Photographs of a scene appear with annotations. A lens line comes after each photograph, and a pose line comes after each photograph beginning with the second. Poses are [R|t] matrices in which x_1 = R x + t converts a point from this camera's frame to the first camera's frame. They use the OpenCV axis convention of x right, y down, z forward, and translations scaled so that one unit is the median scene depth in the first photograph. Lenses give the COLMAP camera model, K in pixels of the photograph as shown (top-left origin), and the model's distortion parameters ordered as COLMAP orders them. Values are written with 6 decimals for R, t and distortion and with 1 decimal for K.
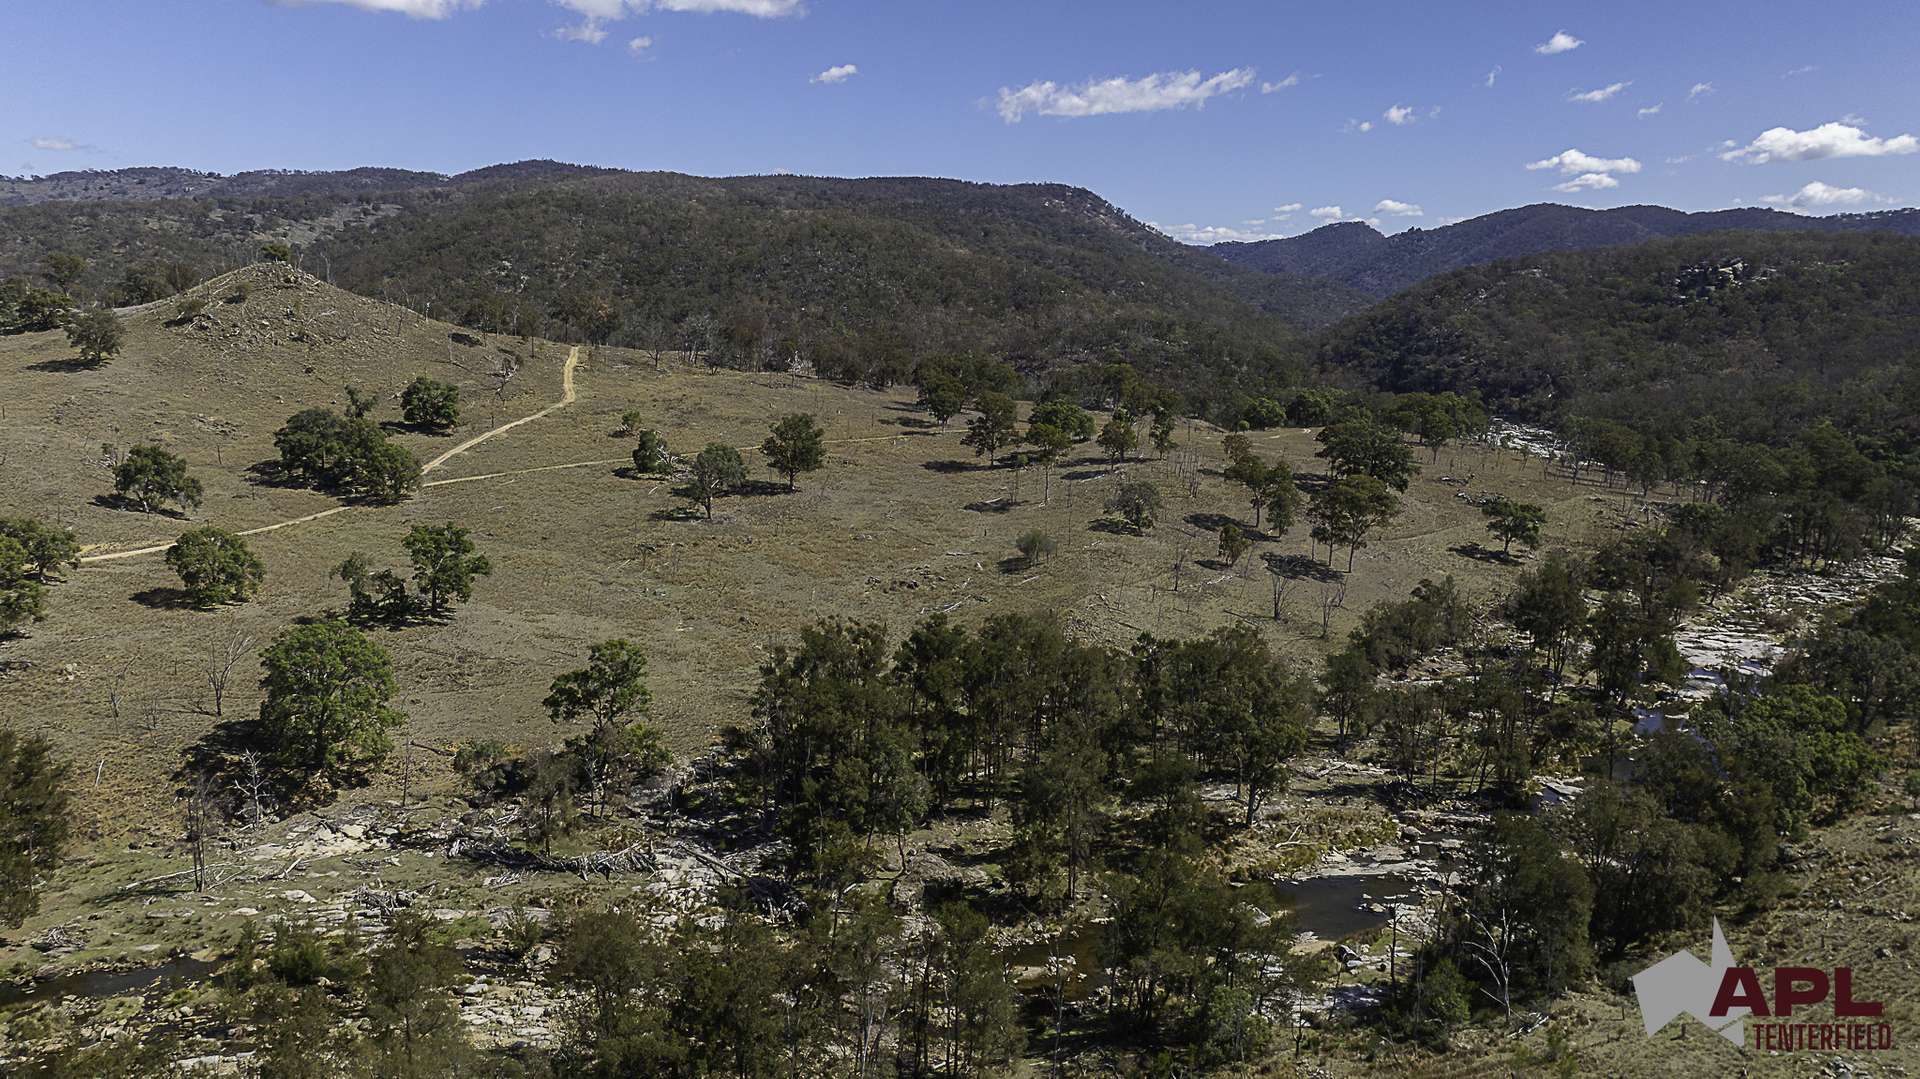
lens RADIAL K [[1361.2, 0, 967.5], [0, 1361.2, 535.7], [0, 0, 1]] dist [-0.024727, 0.028112]
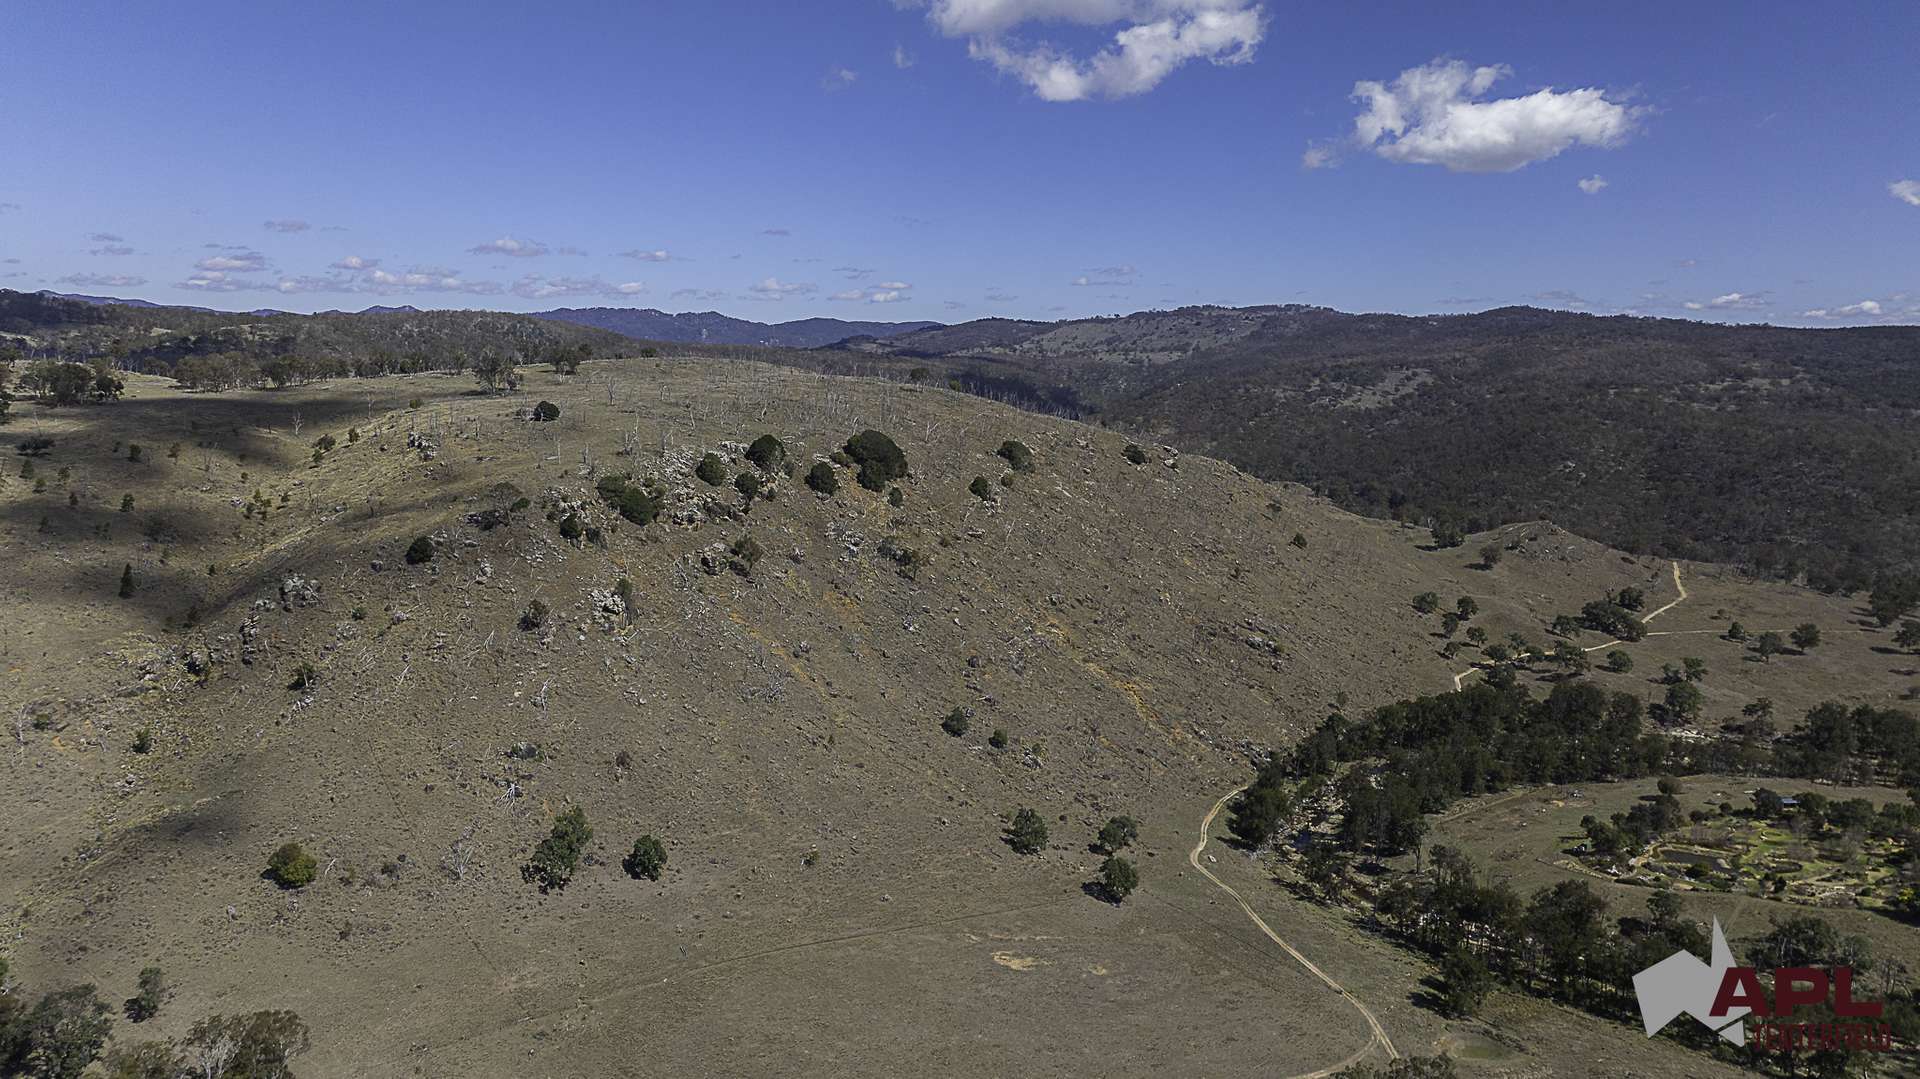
lens RADIAL K [[1361.2, 0, 961.4], [0, 1361.2, 541.7], [0, 0, 1]] dist [-0.024727, 0.028112]
pose [[0.801809, 0.084810, -0.591531, 0.053697], [-0.116462, 0.993075, -0.015481, -0.013576], [0.586121, 0.081304, 0.806134, -1.254051]]
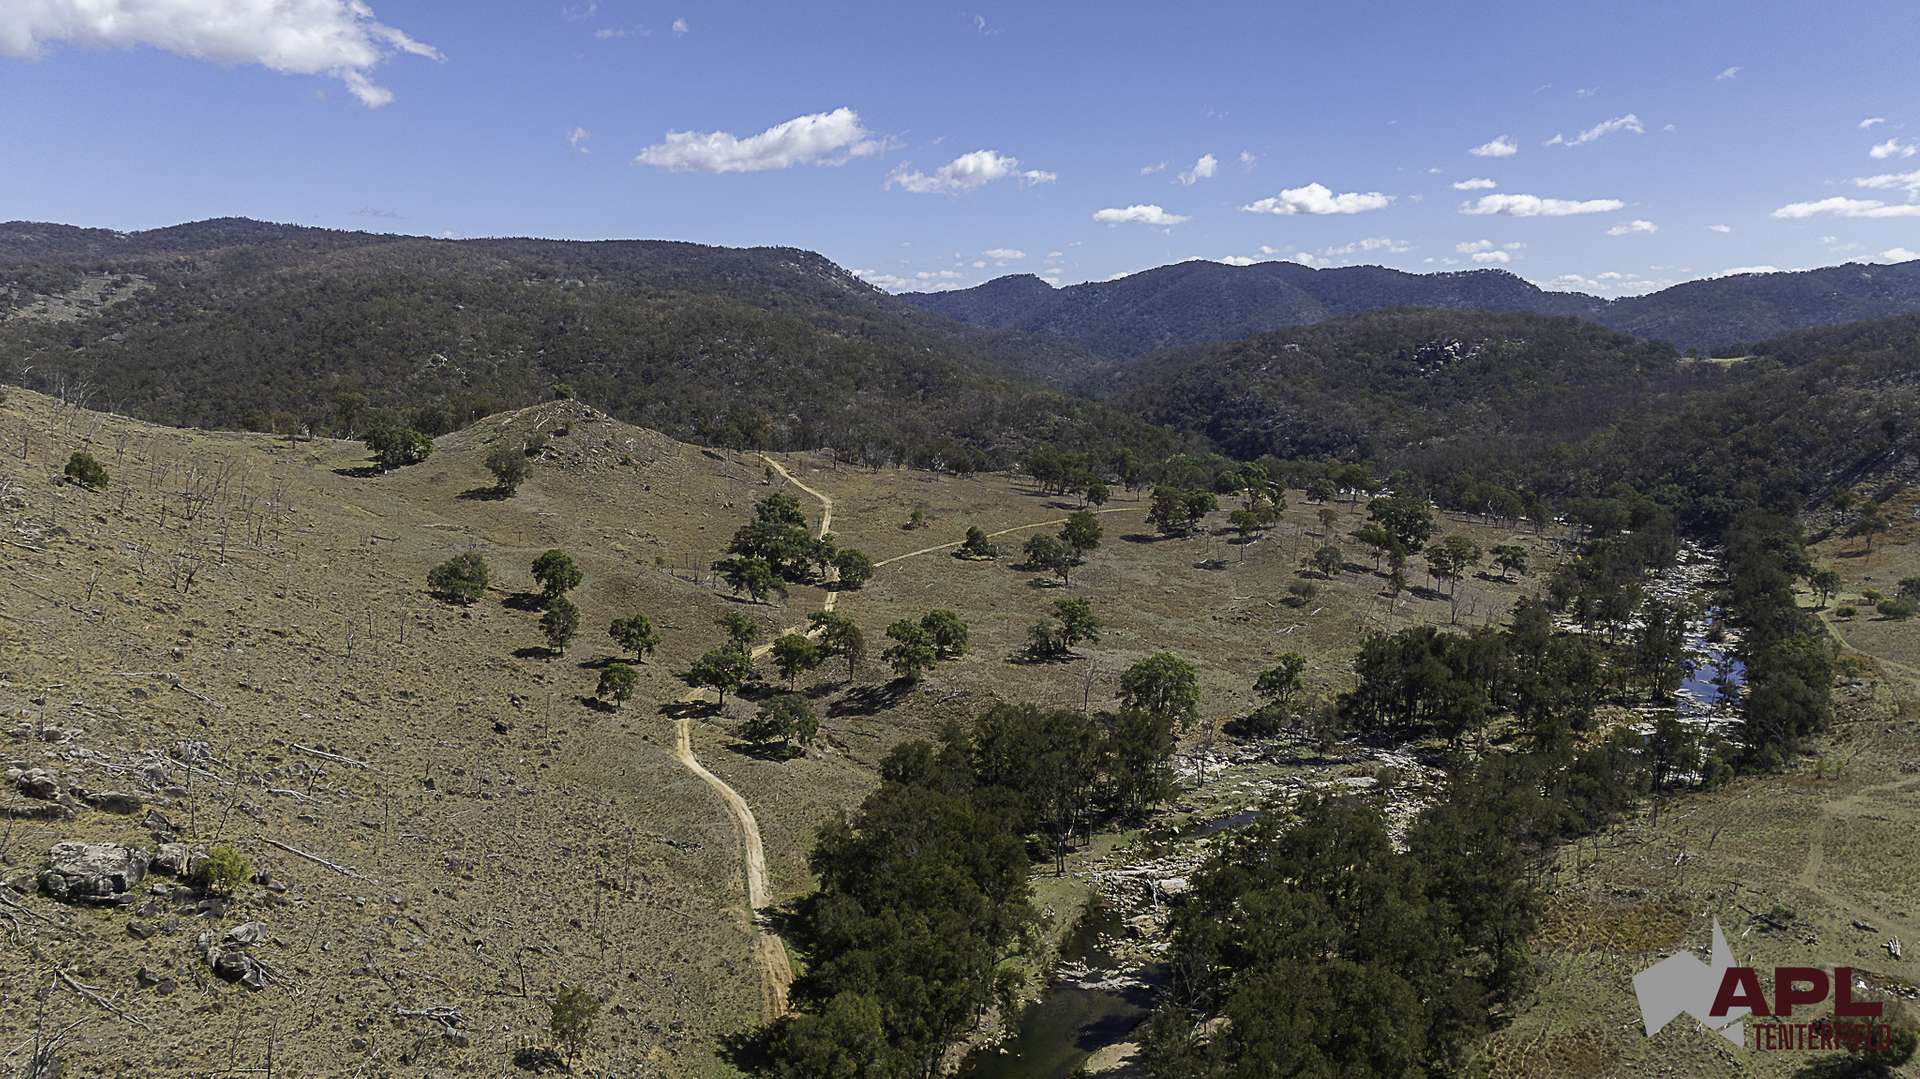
lens RADIAL K [[1361.2, 0, 968.4], [0, 1361.2, 538.3], [0, 0, 1]] dist [-0.024727, 0.028112]
pose [[0.966020, -0.049539, 0.253677, -0.417009], [0.056331, 0.998220, -0.019578, -0.025111], [-0.252255, 0.033203, 0.967091, -0.261394]]
